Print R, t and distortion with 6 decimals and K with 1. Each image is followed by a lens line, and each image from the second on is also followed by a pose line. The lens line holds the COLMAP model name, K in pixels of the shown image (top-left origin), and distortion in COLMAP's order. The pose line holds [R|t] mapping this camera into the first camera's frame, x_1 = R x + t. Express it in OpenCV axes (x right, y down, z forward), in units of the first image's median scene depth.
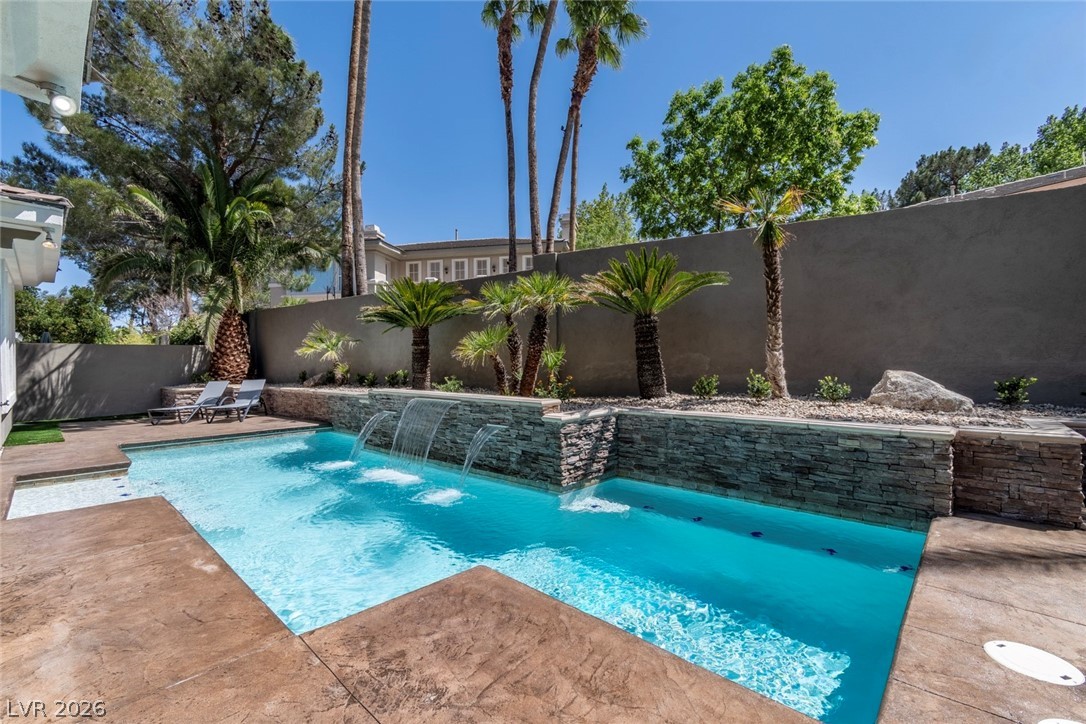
lens RADIAL K [[473.7, 0, 566.0], [0, 473.7, 364.1], [0, 0, 1]] dist [0.003404, 0.000306]
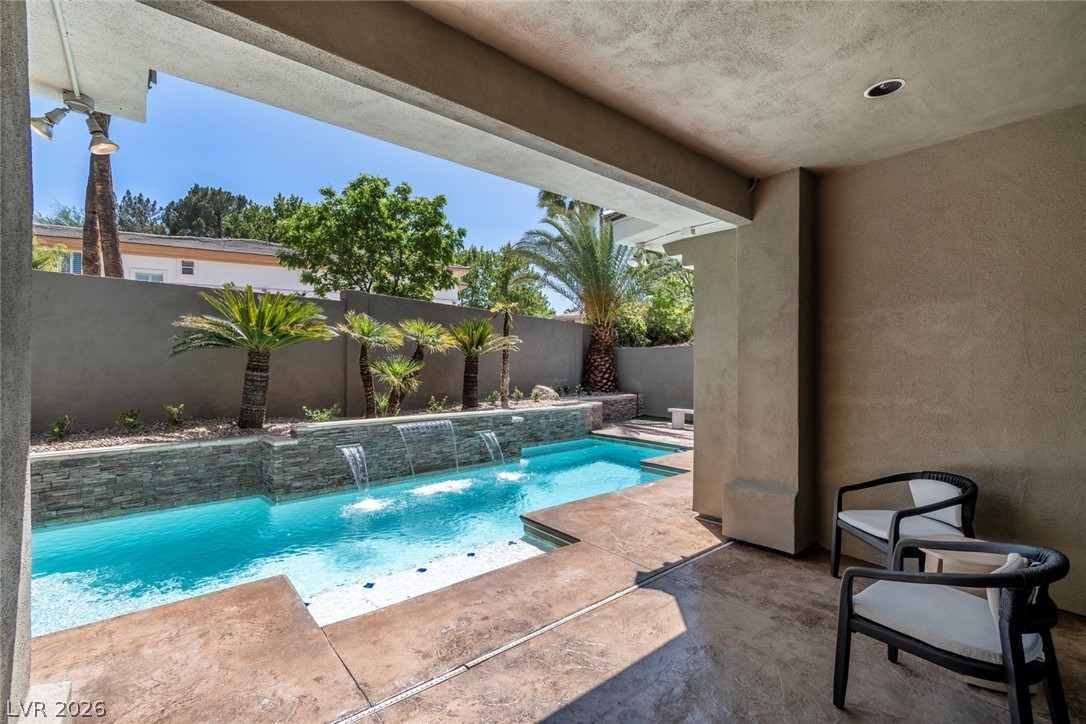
lens RADIAL K [[475.7, 0, 513.0], [0, 475.7, 358.8], [0, 0, 1]] dist [0.007198, 0.000142]
pose [[0.164576, 0.016566, 0.986225, -1.181898], [0.003286, 0.999844, -0.017343, -0.053448], [-0.986359, 0.006095, 0.164496, 0.479995]]
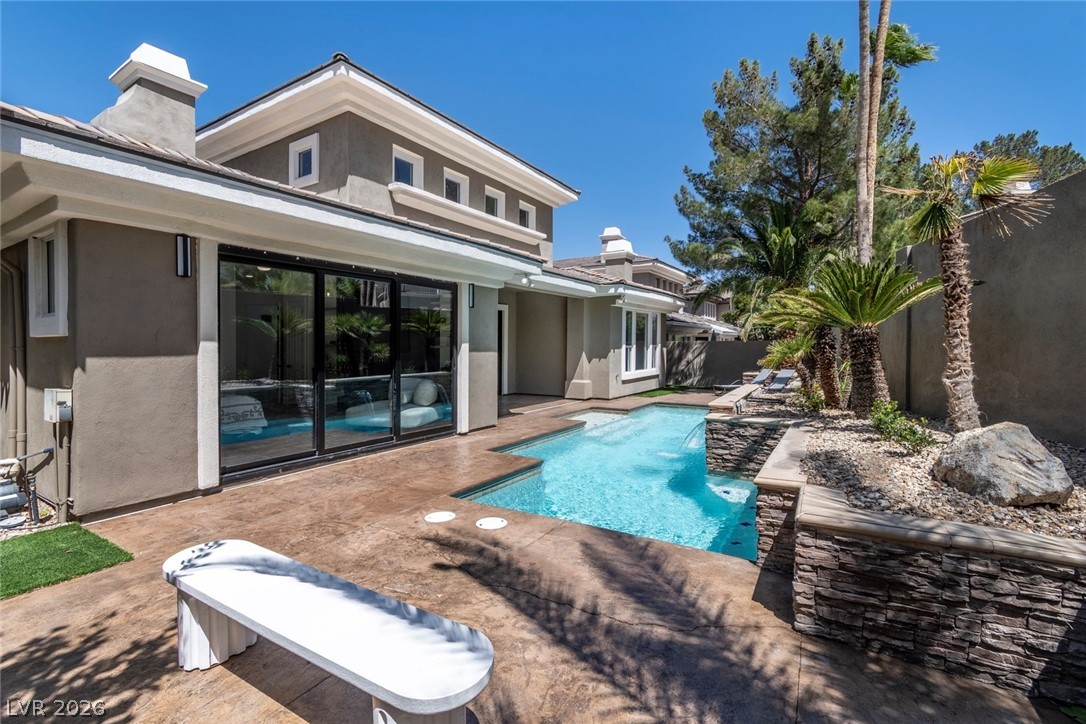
lens RADIAL K [[444.7, 0, 526.8], [0, 444.7, 360.4], [0, 0, 1]] dist [0.015159, 0.000075]
pose [[0.211027, 0.035585, -0.976832, 0.707358], [-0.008447, 0.999366, 0.034581, -0.052414], [0.977444, 0.000954, 0.211193, 0.161158]]
